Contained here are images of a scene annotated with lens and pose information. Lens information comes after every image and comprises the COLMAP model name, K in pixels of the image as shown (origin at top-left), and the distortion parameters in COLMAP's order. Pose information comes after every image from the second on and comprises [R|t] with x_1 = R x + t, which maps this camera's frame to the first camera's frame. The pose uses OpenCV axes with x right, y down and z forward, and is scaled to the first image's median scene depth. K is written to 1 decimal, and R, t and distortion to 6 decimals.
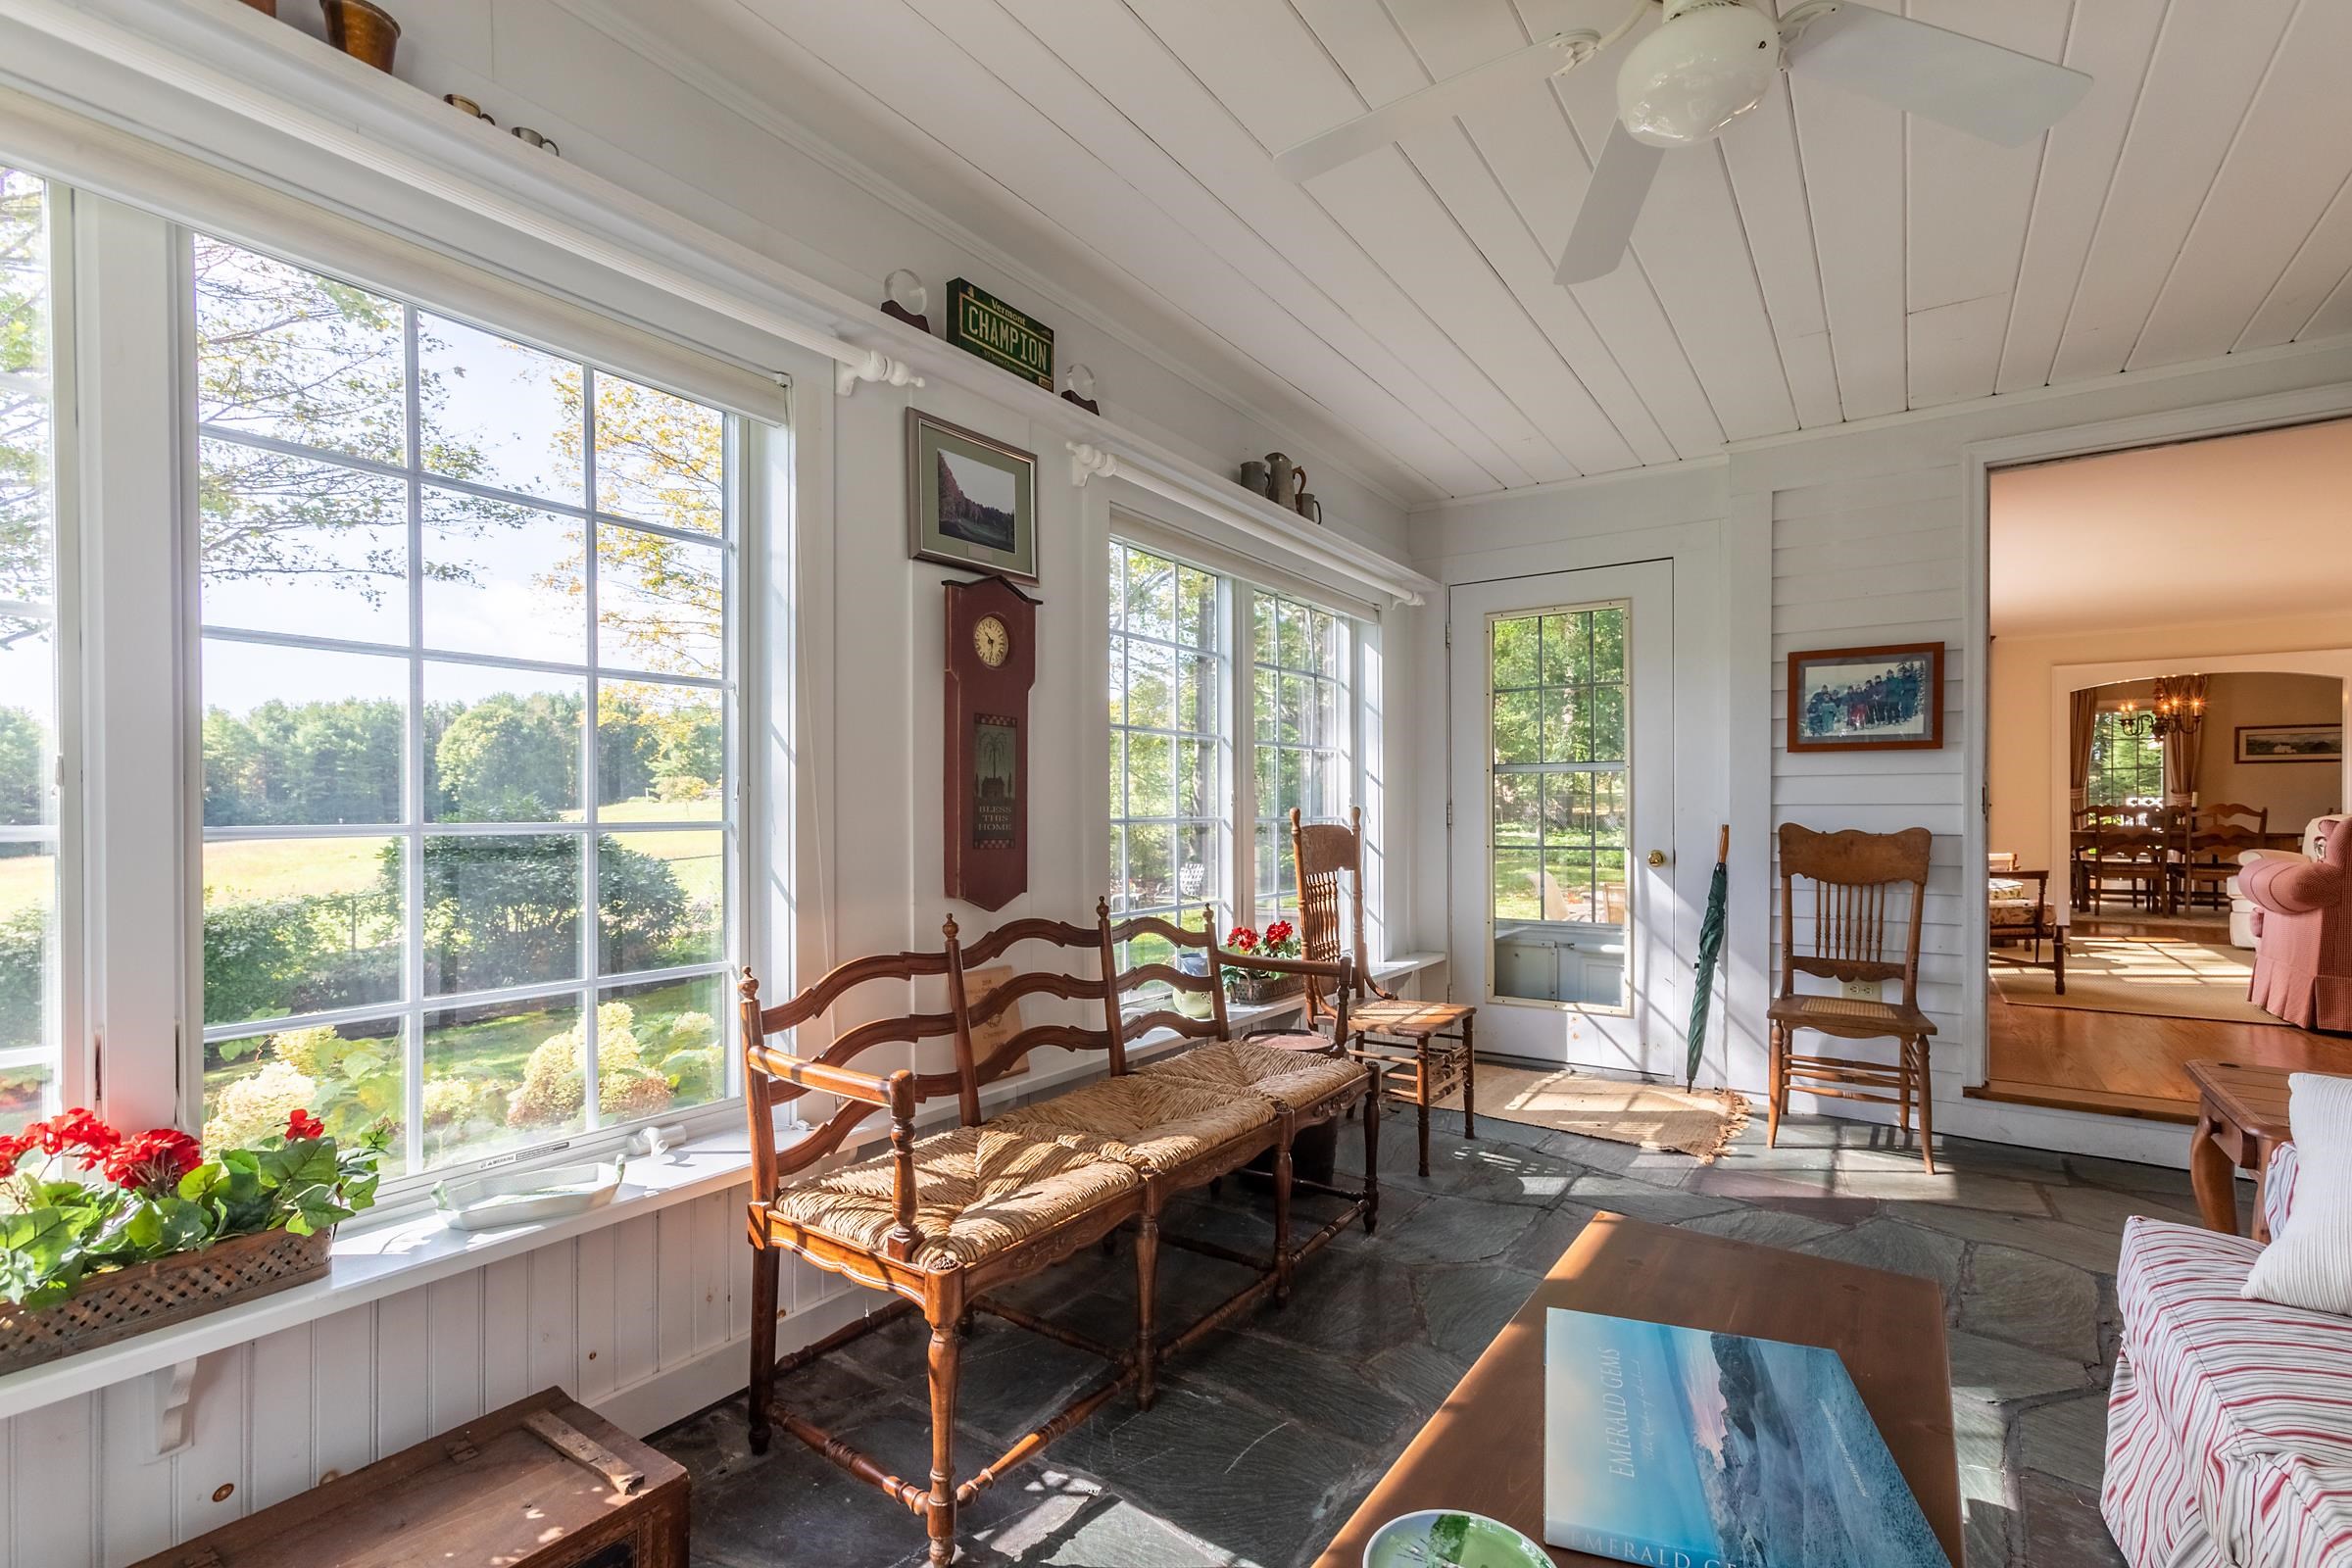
lens RADIAL K [[1089.2, 0, 1178.2], [0, 1089.2, 827.5], [0, 0, 1]] dist [0.001125, 0.000154]
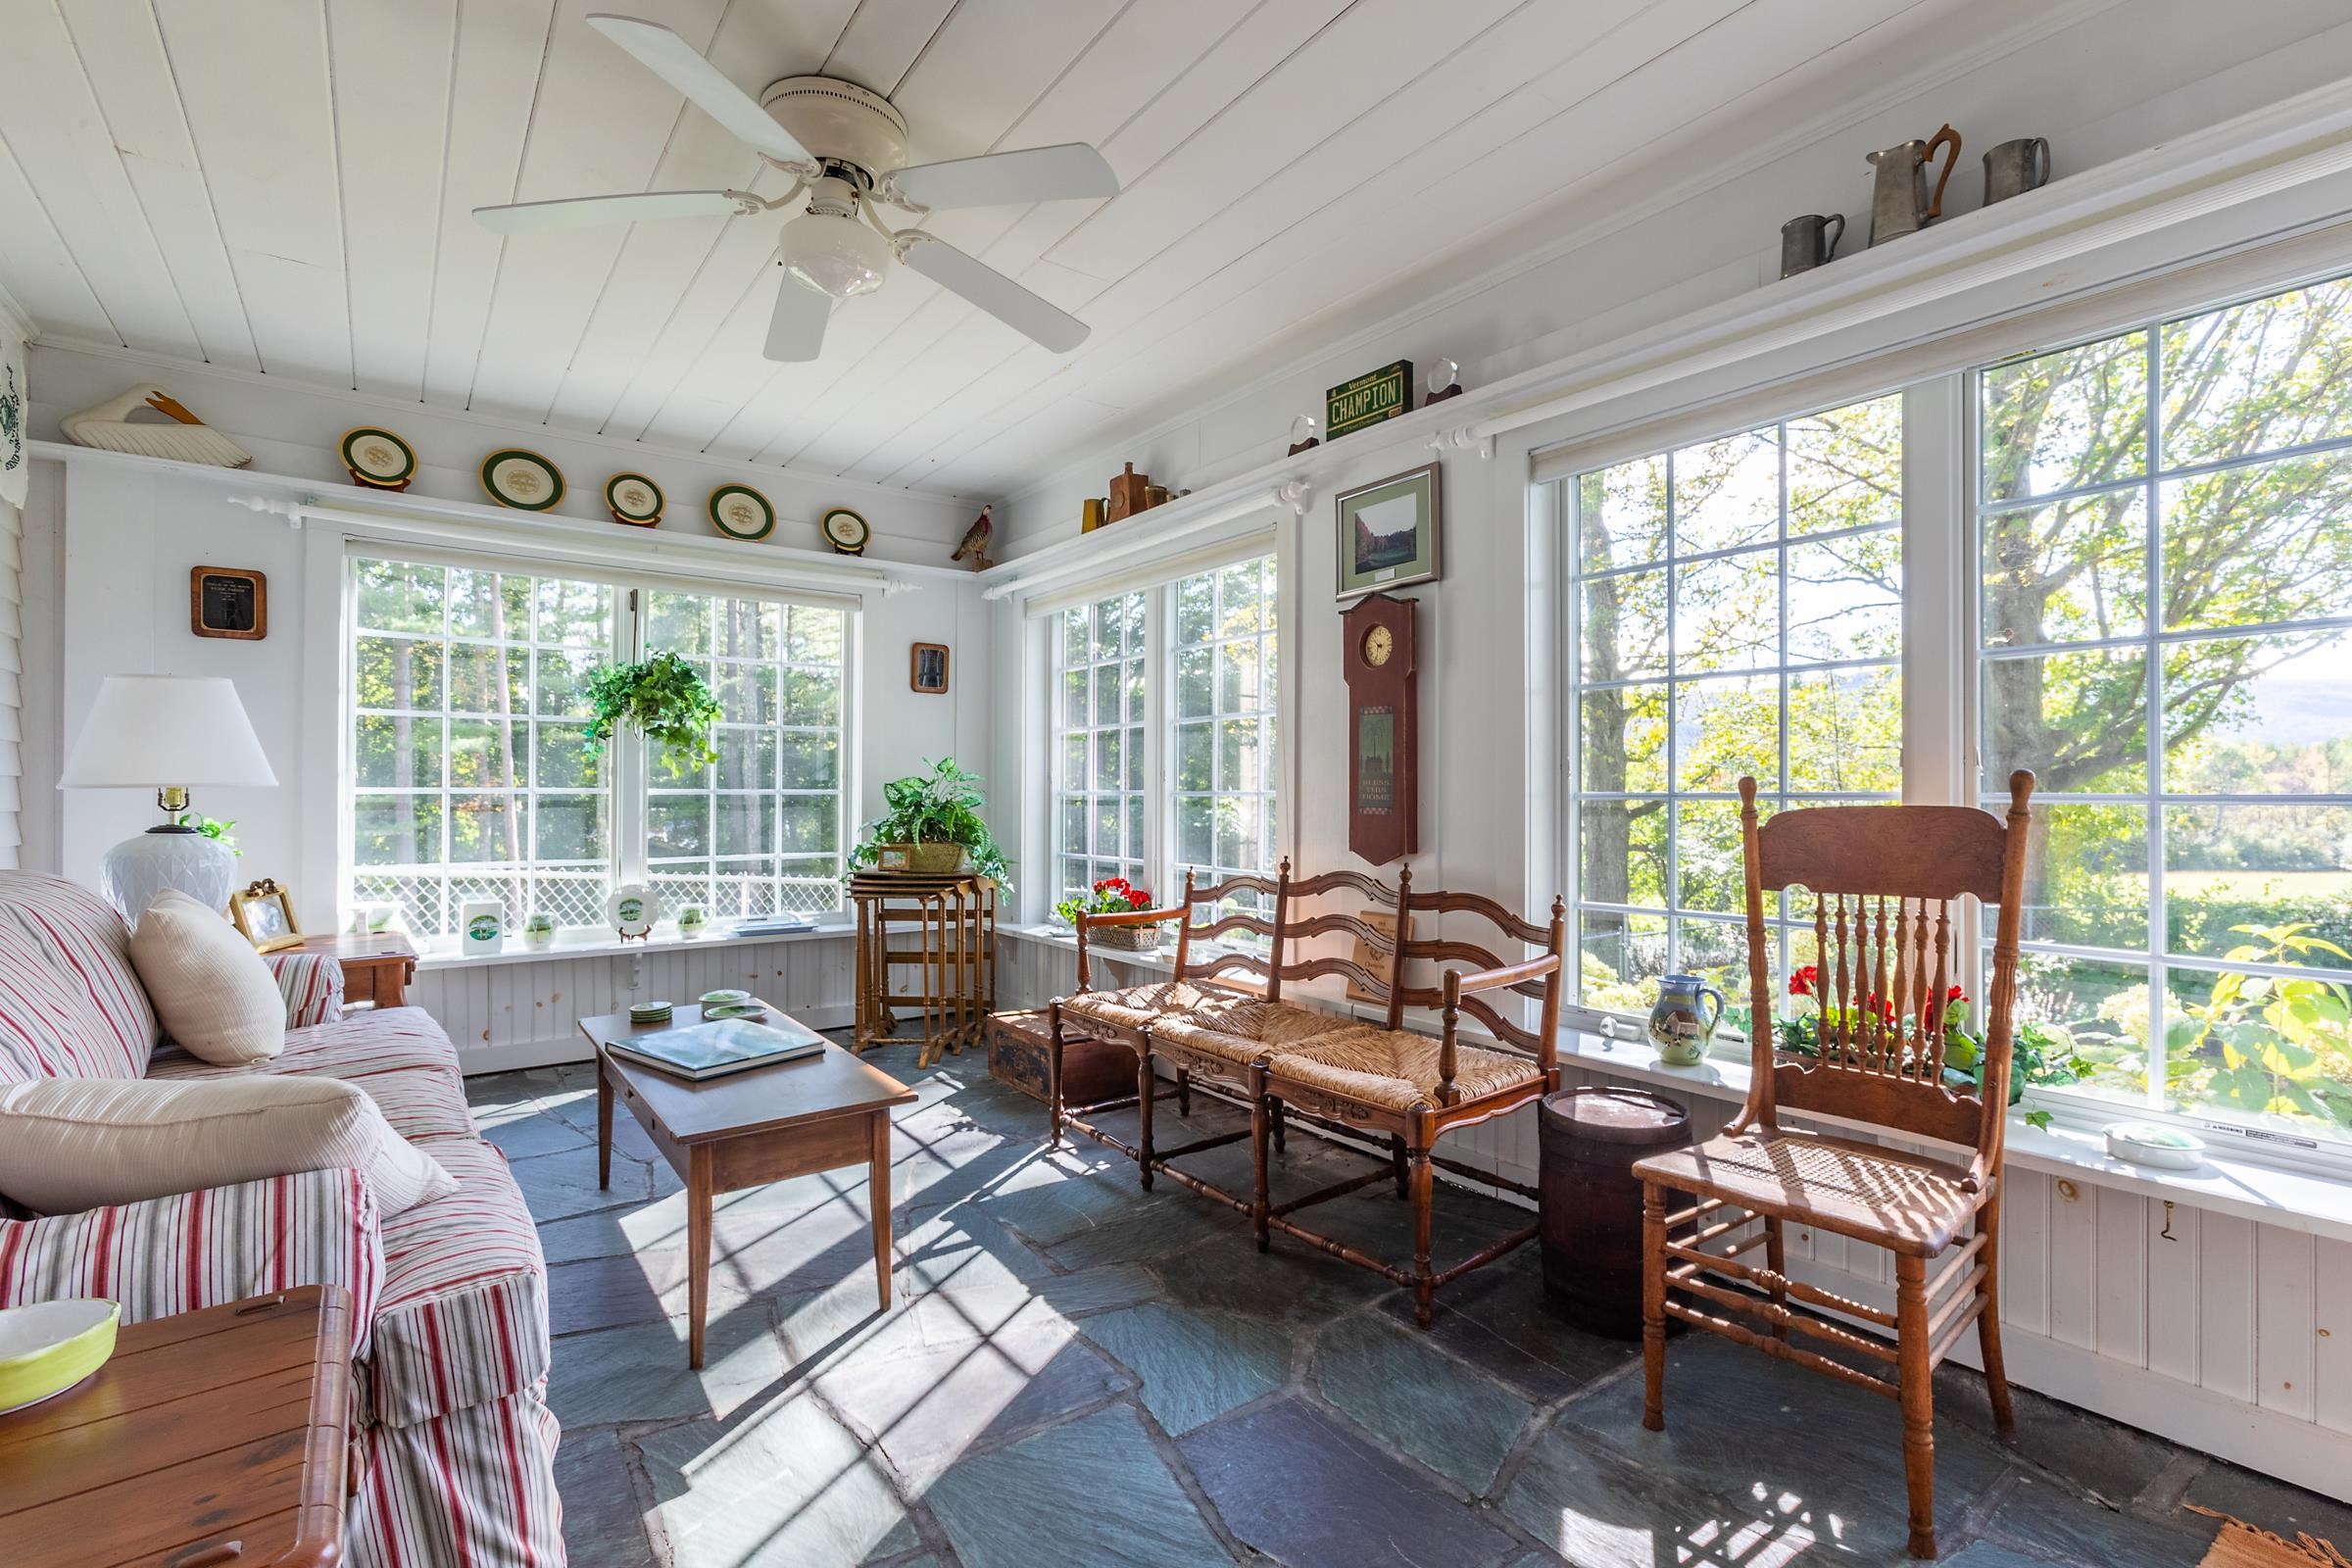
lens RADIAL K [[1107.9, 0, 1176.0], [0, 1107.9, 784.0], [0, 0, 1]] dist [0.004953, 0.000764]
pose [[-0.349554, -0.009582, -0.936867, 1.065395], [-0.016392, 0.999857, -0.004110, -0.006280], [0.936773, 0.013921, -0.349661, 1.212757]]
